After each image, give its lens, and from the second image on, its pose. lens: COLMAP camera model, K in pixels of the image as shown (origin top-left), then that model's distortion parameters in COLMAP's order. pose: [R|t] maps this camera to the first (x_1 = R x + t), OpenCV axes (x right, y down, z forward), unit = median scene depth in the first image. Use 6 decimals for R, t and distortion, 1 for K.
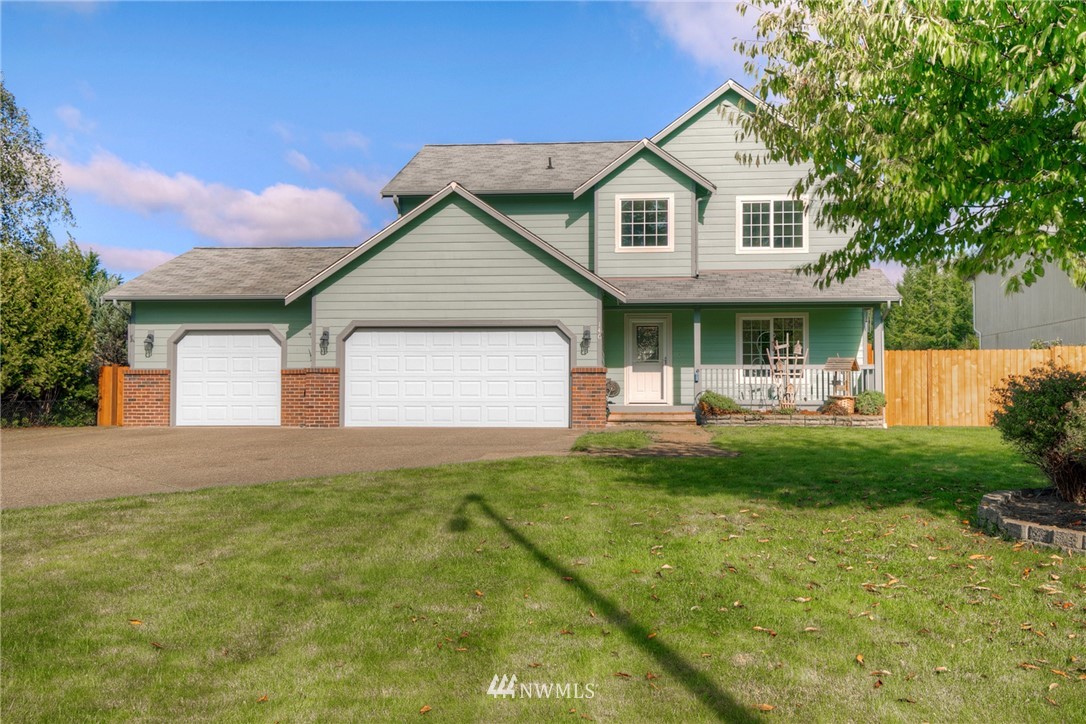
lens RADIAL K [[969.1, 0, 543.0], [0, 969.1, 364.6], [0, 0, 1]] dist [-0.000794, -0.000310]
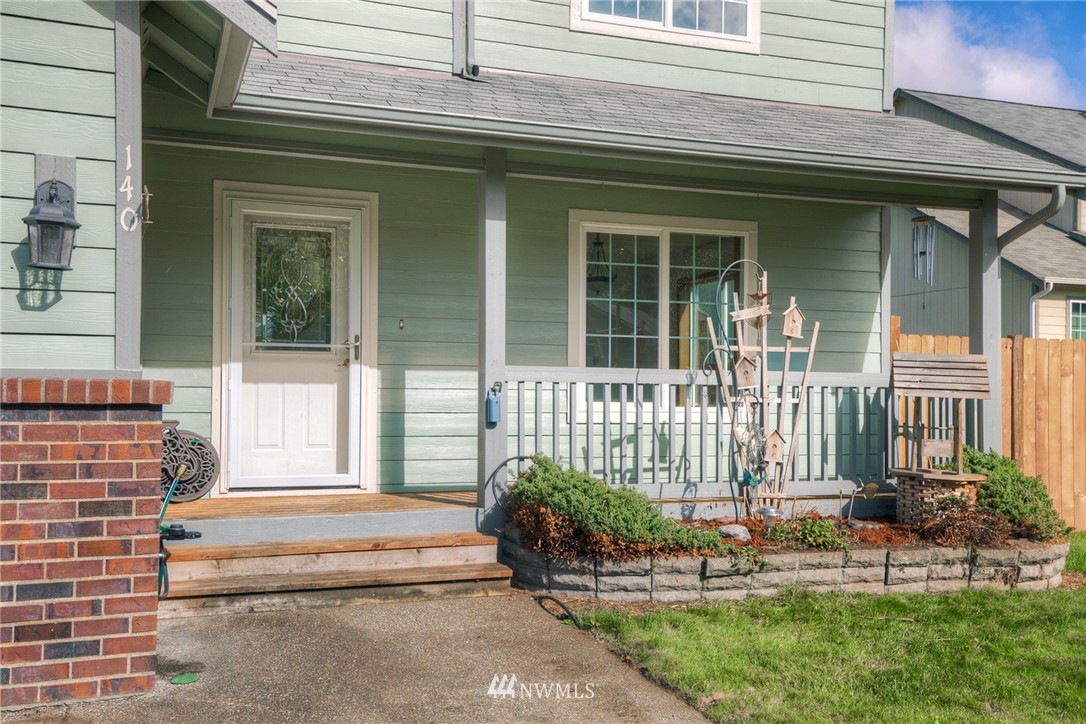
lens RADIAL K [[1062.1, 0, 555.0], [0, 1062.1, 383.9], [0, 0, 1]] dist [0.103356, 0.000000]
pose [[0.899940, 0.010113, 0.435896, 0.036768], [-0.024592, 0.999317, 0.027587, -0.003466], [-0.435319, -0.035546, 0.899574, 0.687084]]
